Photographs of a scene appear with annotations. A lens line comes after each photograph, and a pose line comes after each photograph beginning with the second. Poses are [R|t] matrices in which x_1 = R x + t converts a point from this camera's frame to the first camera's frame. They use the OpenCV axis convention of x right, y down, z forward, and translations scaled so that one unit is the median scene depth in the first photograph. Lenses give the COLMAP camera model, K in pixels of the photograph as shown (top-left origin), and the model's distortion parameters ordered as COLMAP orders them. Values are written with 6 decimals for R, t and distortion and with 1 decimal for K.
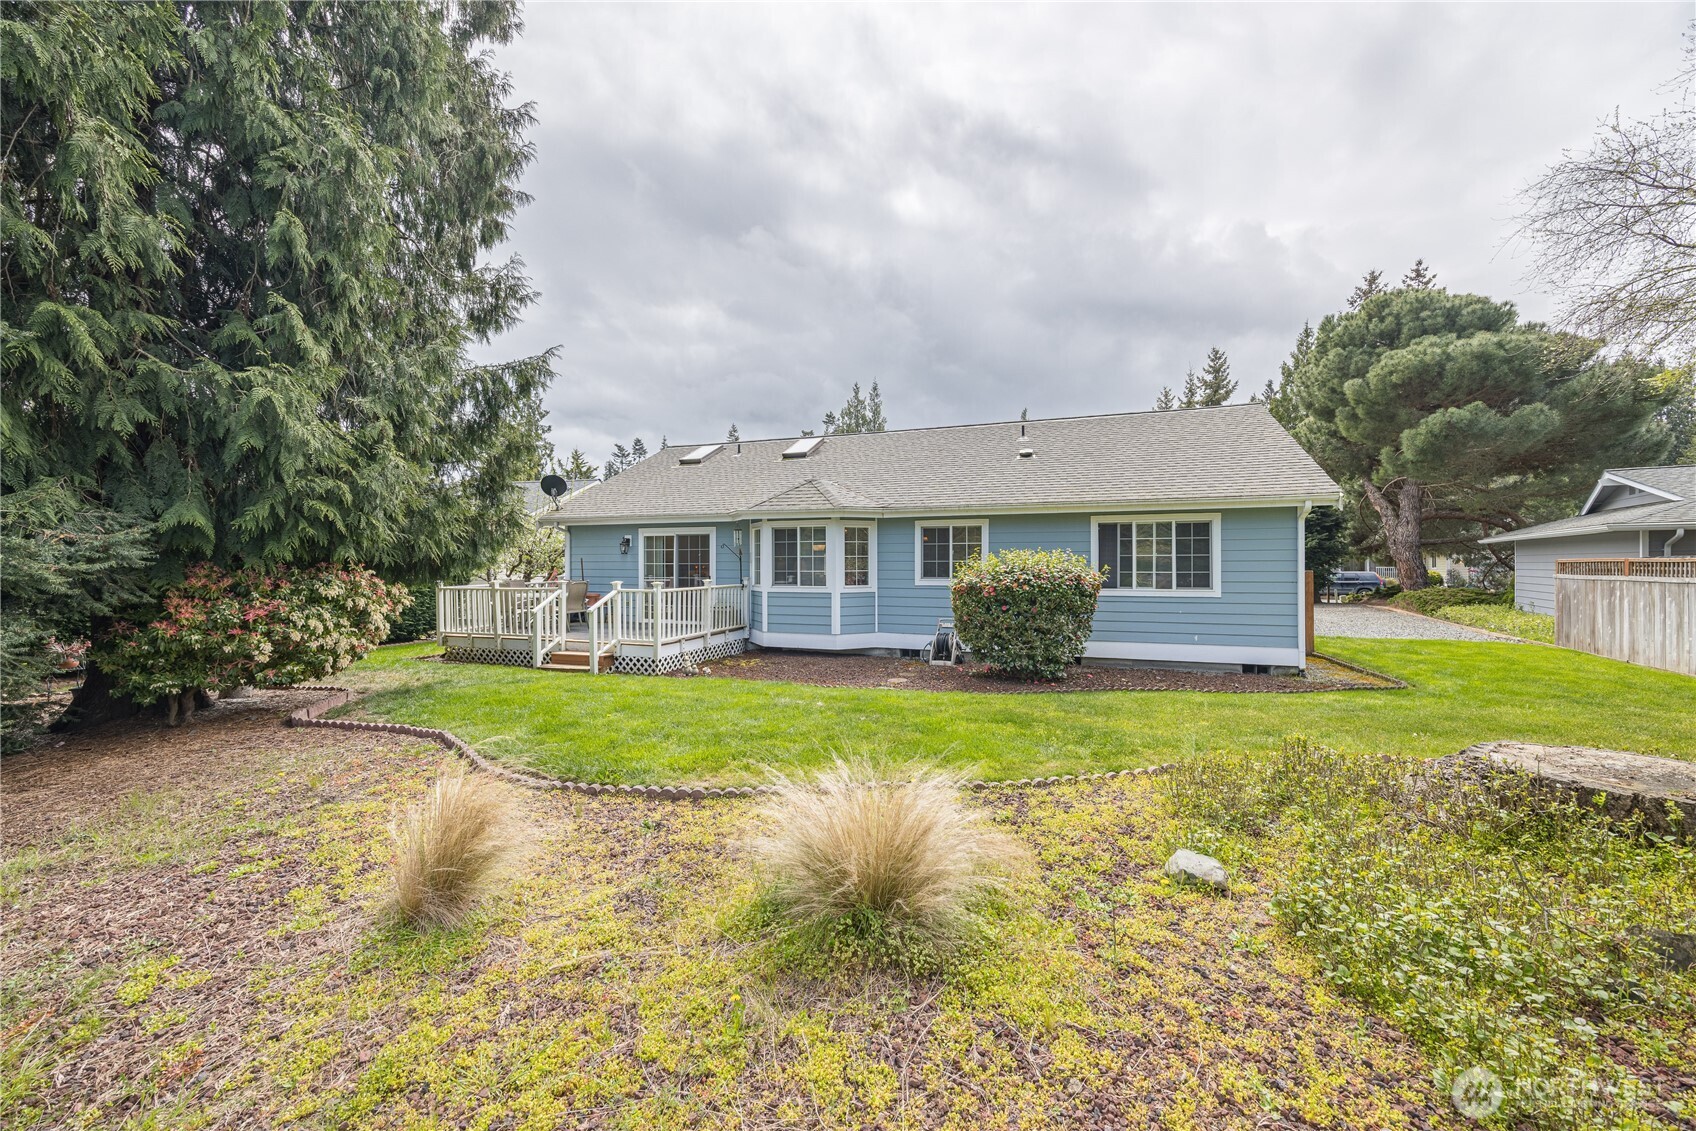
lens RADIAL K [[647.4, 0, 848.0], [0, 647.4, 565.5], [0, 0, 1]] dist [-0.001035, -0.000087]
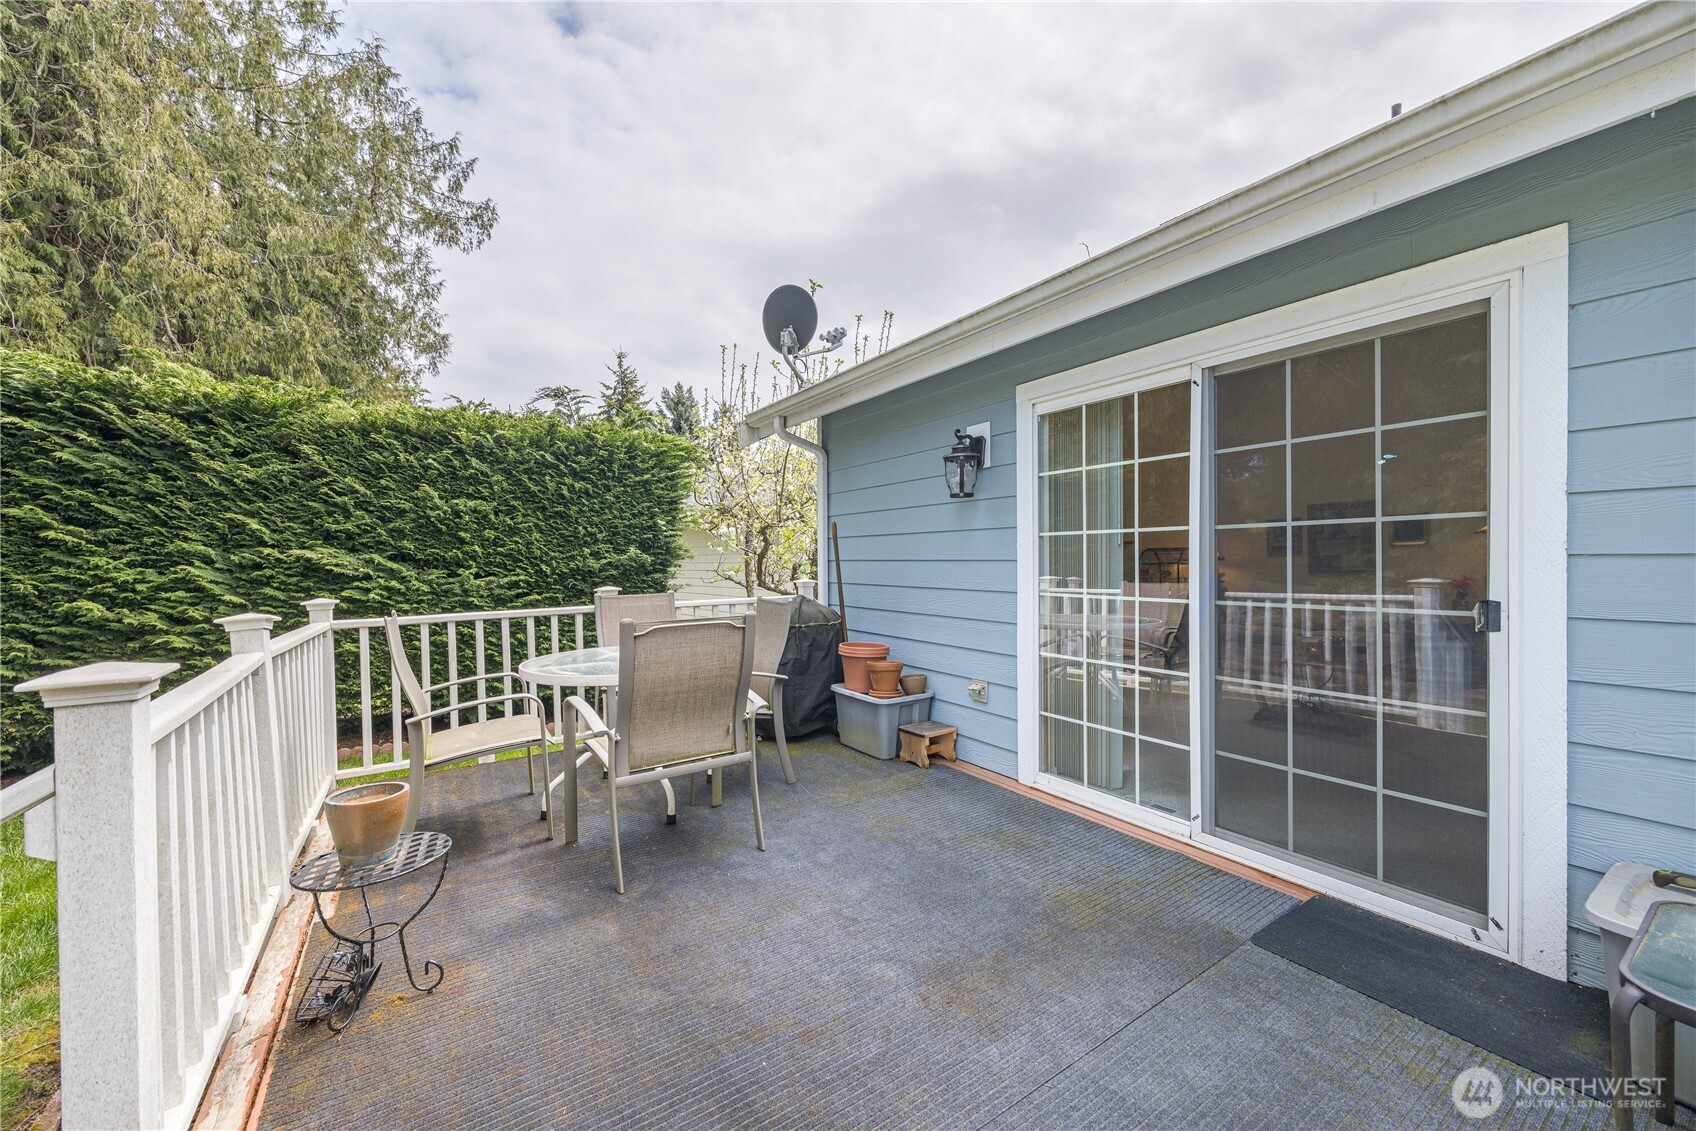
lens RADIAL K [[647.4, 0, 848.0], [0, 647.4, 565.5], [0, 0, 1]] dist [-0.001035, -0.000087]
pose [[0.802097, 0.002067, -0.597190, -0.301332], [0.004922, 0.999937, 0.010072, 0.007509], [0.597173, -0.011018, 0.802036, 1.005173]]
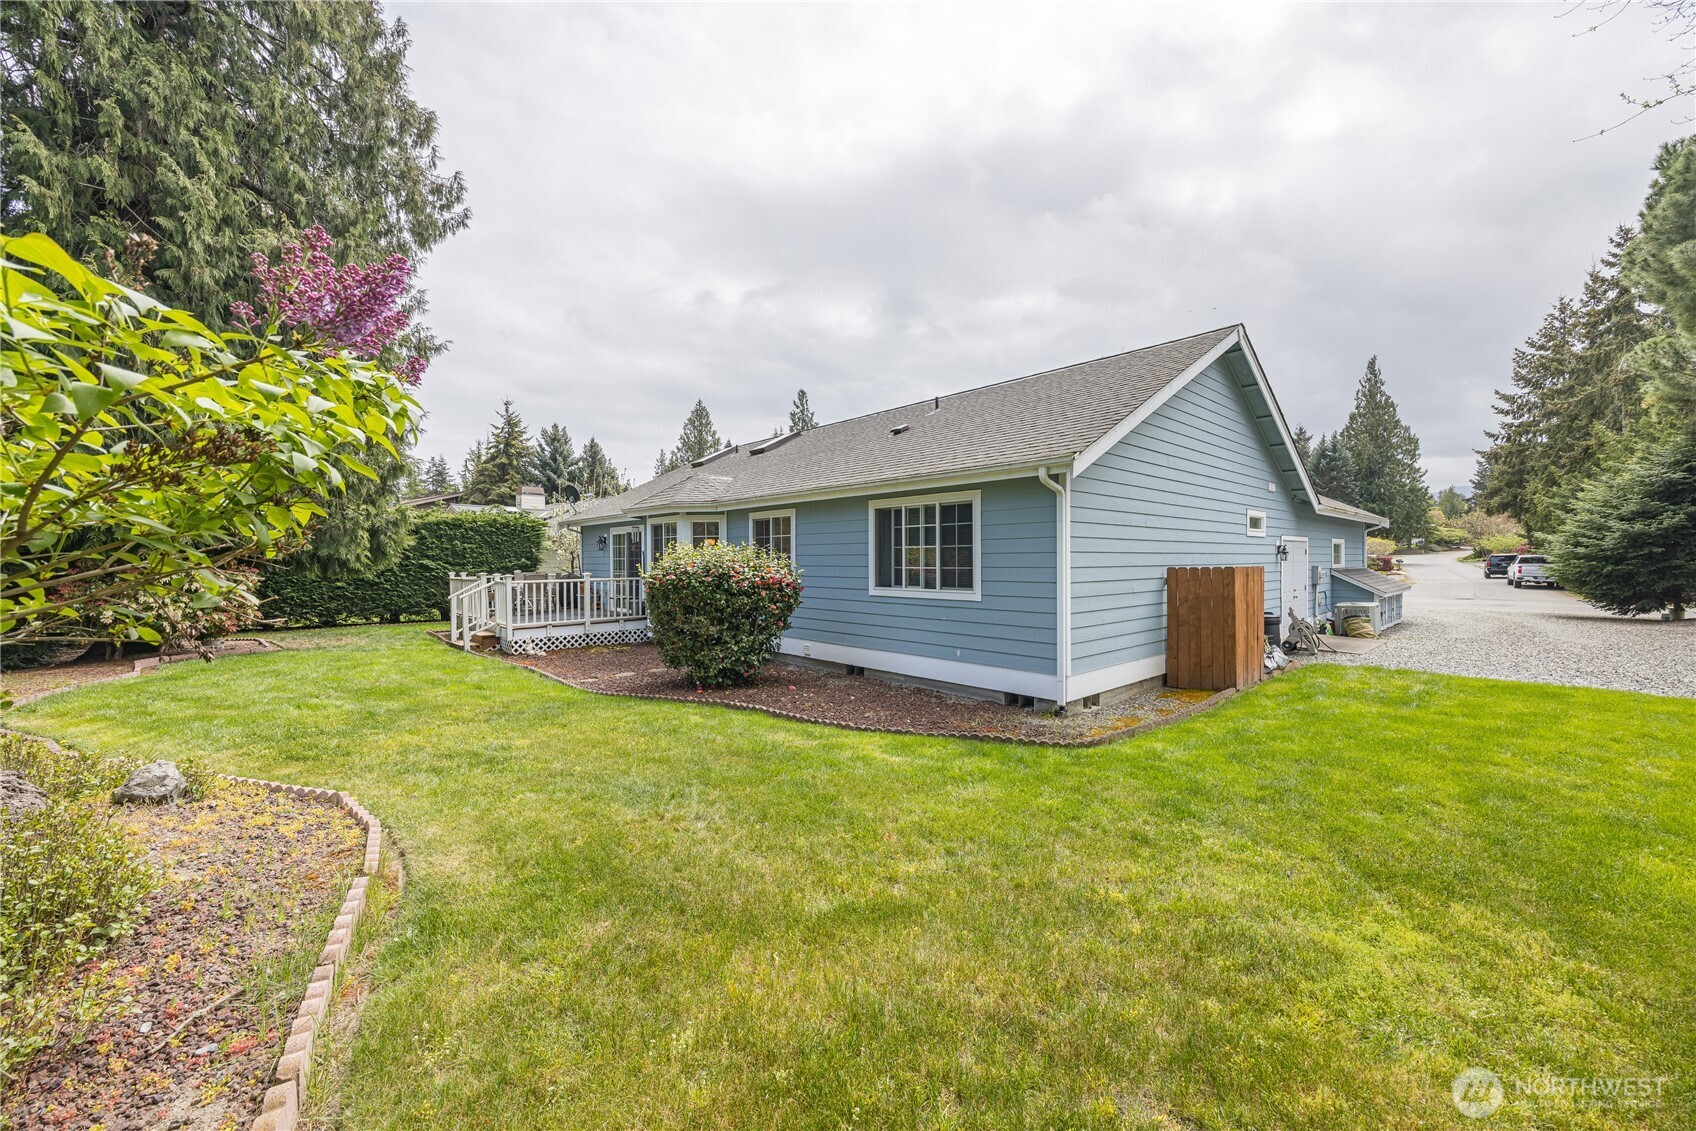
lens RADIAL K [[647.4, 0, 848.0], [0, 647.4, 565.5], [0, 0, 1]] dist [-0.001035, -0.000087]
pose [[0.885025, 0.000921, -0.465542, 0.748456], [0.005409, 0.999910, 0.012261, -0.002802], [0.465511, -0.013370, 0.884941, 0.243788]]
